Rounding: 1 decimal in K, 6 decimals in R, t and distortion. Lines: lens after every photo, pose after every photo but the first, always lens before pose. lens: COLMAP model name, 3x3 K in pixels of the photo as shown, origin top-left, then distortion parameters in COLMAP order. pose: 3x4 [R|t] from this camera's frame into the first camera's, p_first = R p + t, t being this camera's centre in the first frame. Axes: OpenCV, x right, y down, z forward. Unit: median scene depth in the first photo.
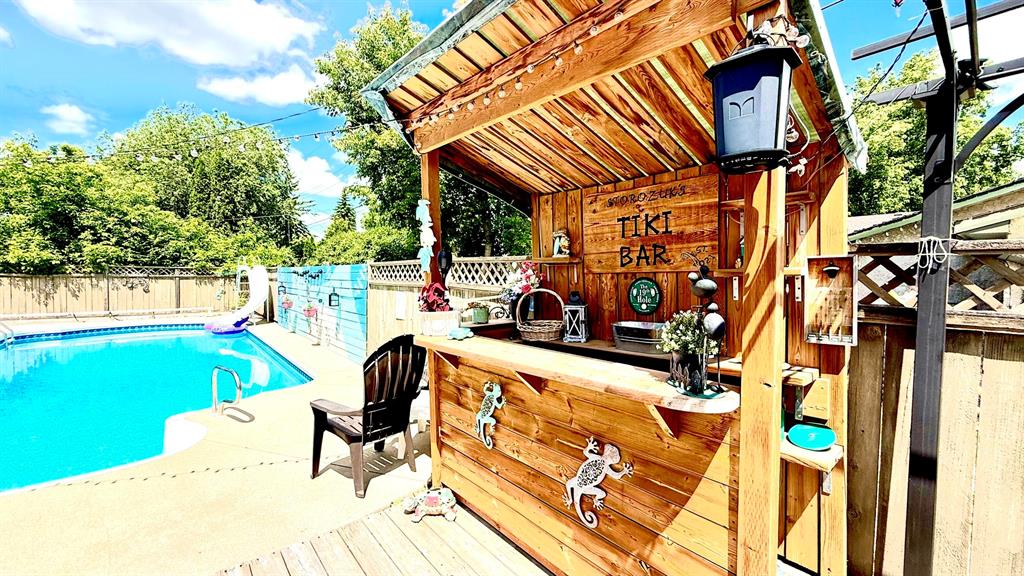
lens RADIAL K [[407.6, 0, 508.8], [0, 407.6, 289.5], [0, 0, 1]] dist [-0.000283, 0.000313]
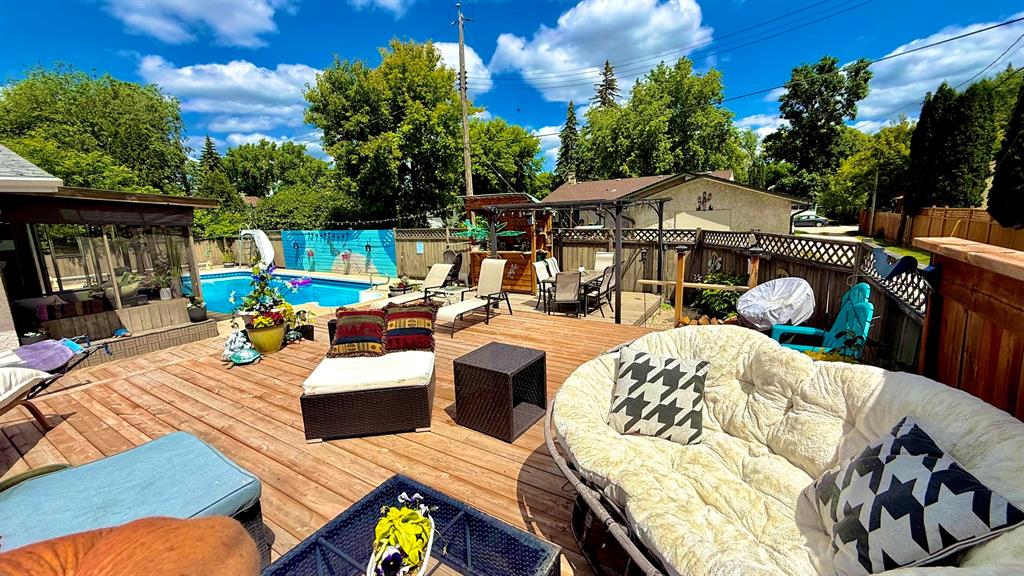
lens RADIAL K [[407.6, 0, 506.9], [0, 407.6, 287.6], [0, 0, 1]] dist [-0.000283, 0.000313]
pose [[0.952376, -0.092763, 0.290475, -0.489628], [0.051318, 0.987776, 0.147190, -0.053390], [-0.300578, -0.125273, 0.945494, -1.394119]]
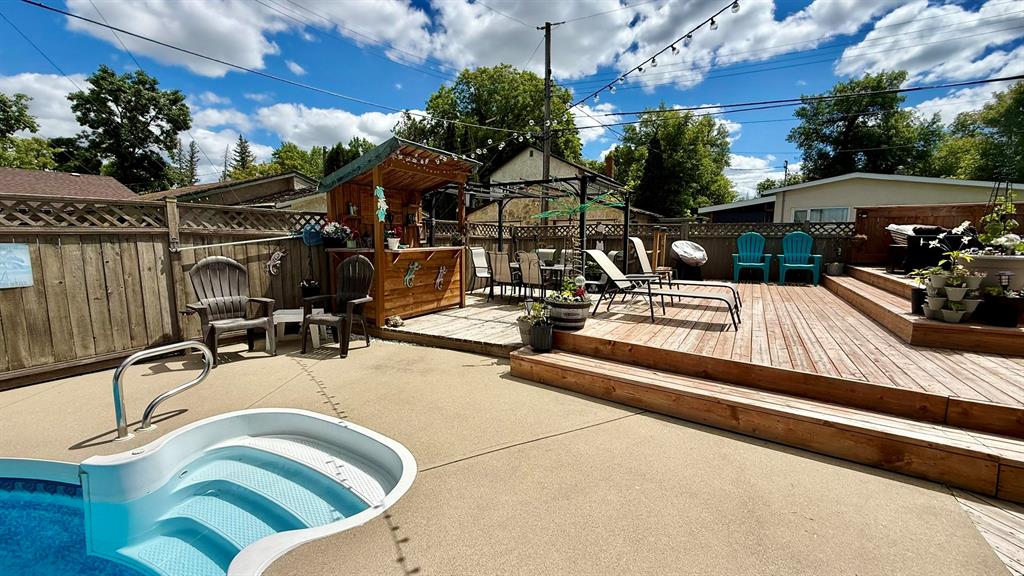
lens RADIAL K [[407.6, 0, 508.5], [0, 407.6, 286.9], [0, 0, 1]] dist [-0.000283, 0.000313]
pose [[-0.318982, -0.119184, 0.940237, -1.091219], [0.033871, 0.989994, 0.136982, 0.012053], [-0.947155, 0.075542, -0.311753, 0.471339]]
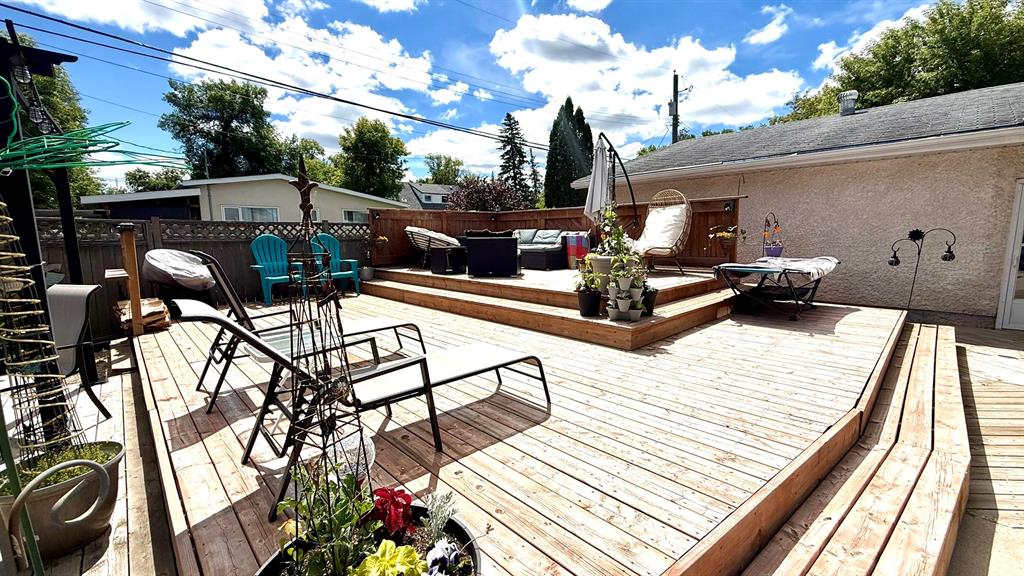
lens RADIAL K [[407.6, 0, 508.8], [0, 407.6, 288.3], [0, 0, 1]] dist [-0.000283, 0.000313]
pose [[-0.998112, 0.013698, -0.059865, -0.469000], [0.003338, 0.985466, 0.169841, 0.007576], [0.061322, 0.169321, -0.983651, 0.271699]]
